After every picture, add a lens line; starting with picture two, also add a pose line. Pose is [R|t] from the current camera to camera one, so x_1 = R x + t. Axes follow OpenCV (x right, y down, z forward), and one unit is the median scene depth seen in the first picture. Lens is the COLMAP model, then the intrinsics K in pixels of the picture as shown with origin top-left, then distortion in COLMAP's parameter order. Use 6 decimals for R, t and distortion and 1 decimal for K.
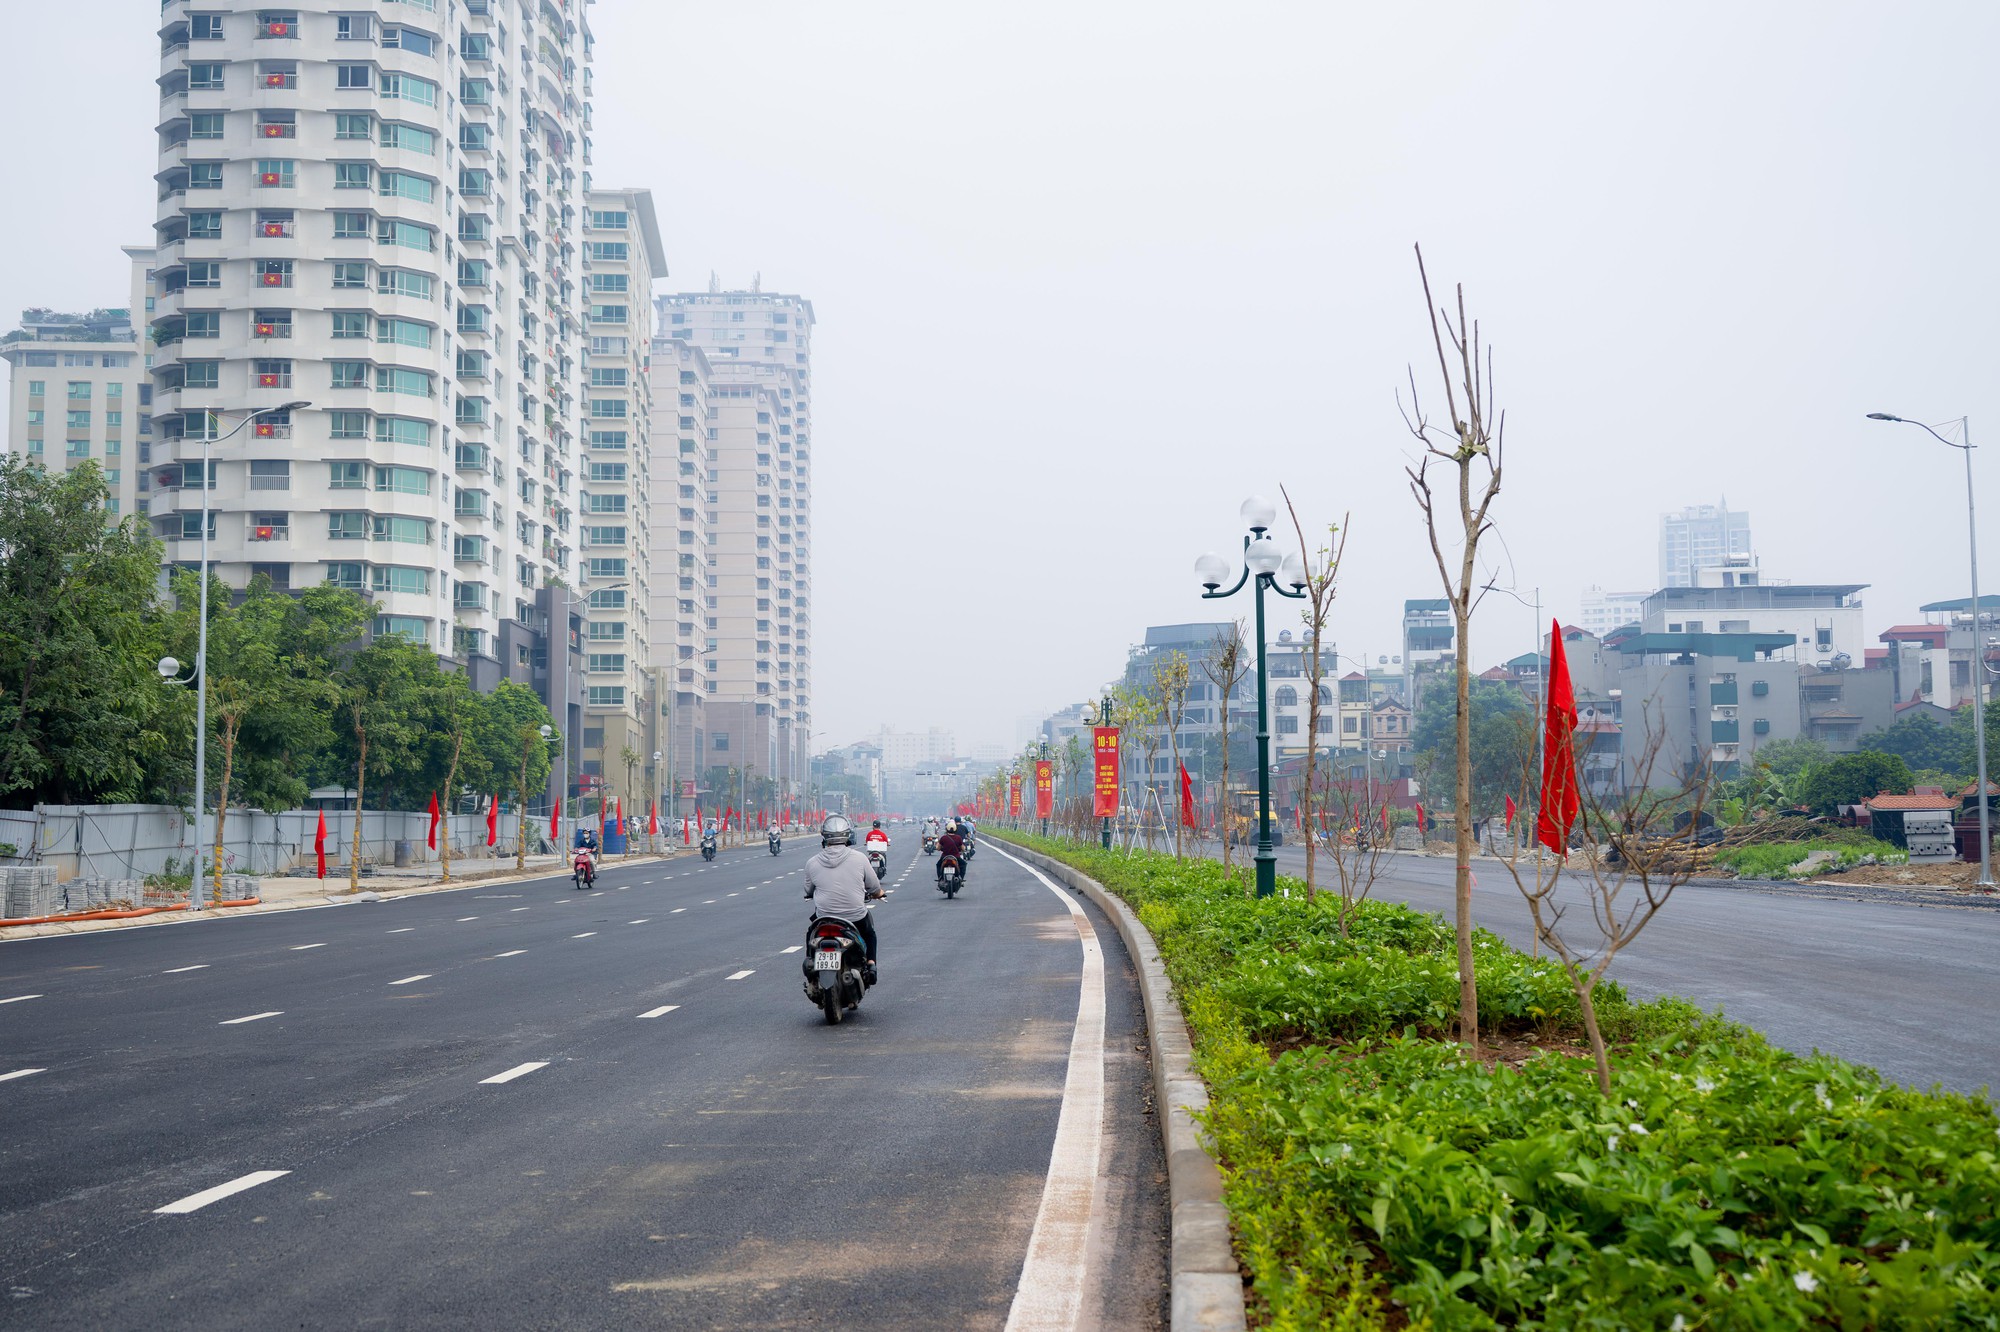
lens RADIAL K [[2055.4, 0, 1000.0], [0, 2055.4, 666.0], [0, 0, 1]] dist [-0.000195, -0.000098]
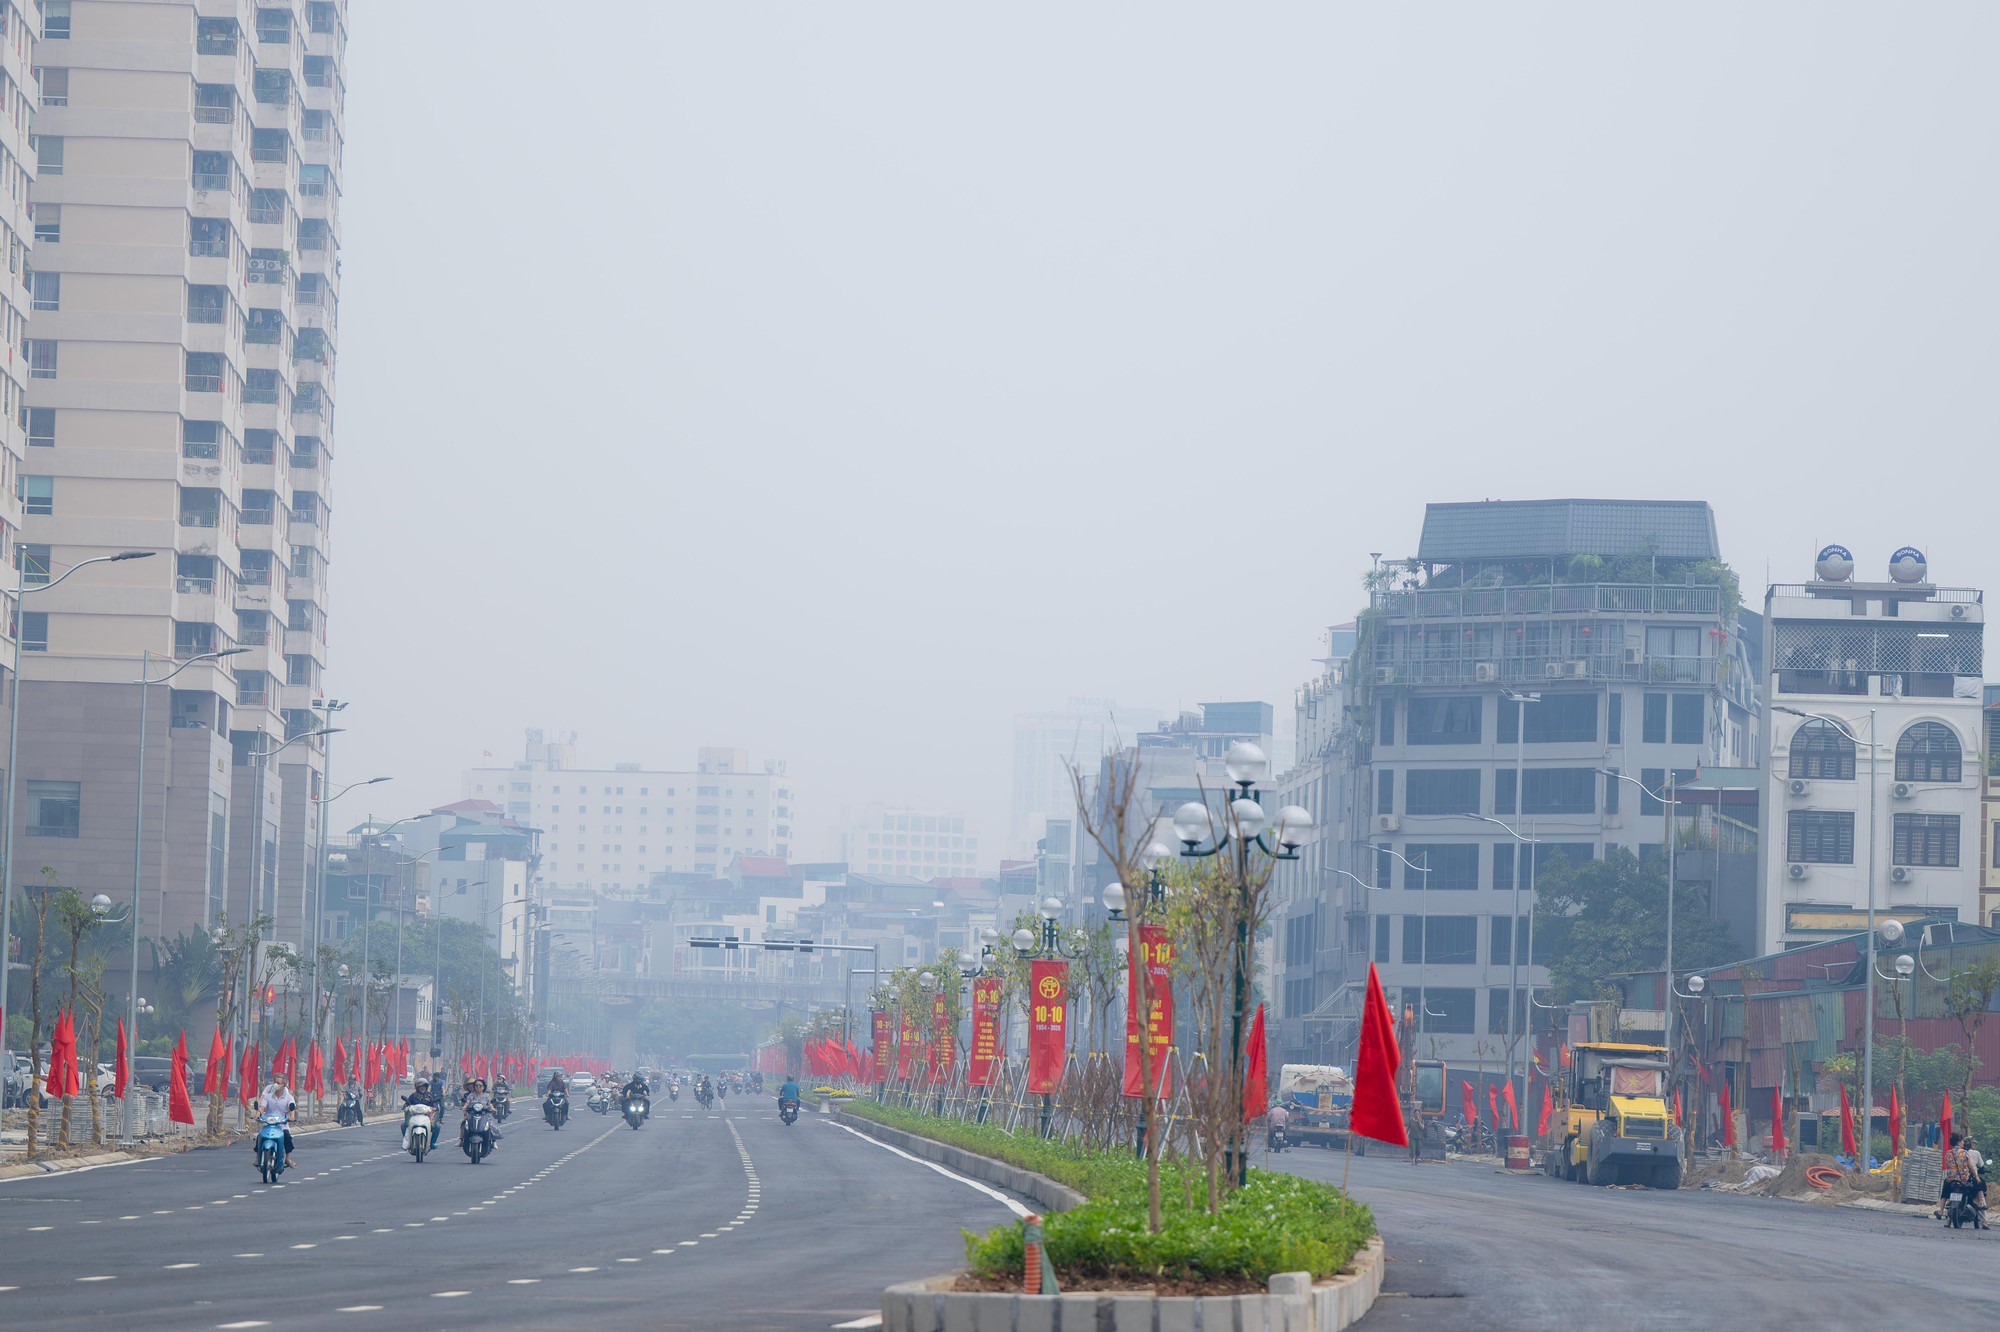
lens RADIAL K [[7540.6, 0, 1000.0], [0, 7540.6, 666.0], [0, 0, 1]] dist [-0.013654, -0.015700]
pose [[0.999289, 0.037264, 0.005649, -0.000030], [-0.037362, 0.999135, 0.018248, -0.011007], [-0.004964, -0.018446, 0.999818, -0.143927]]
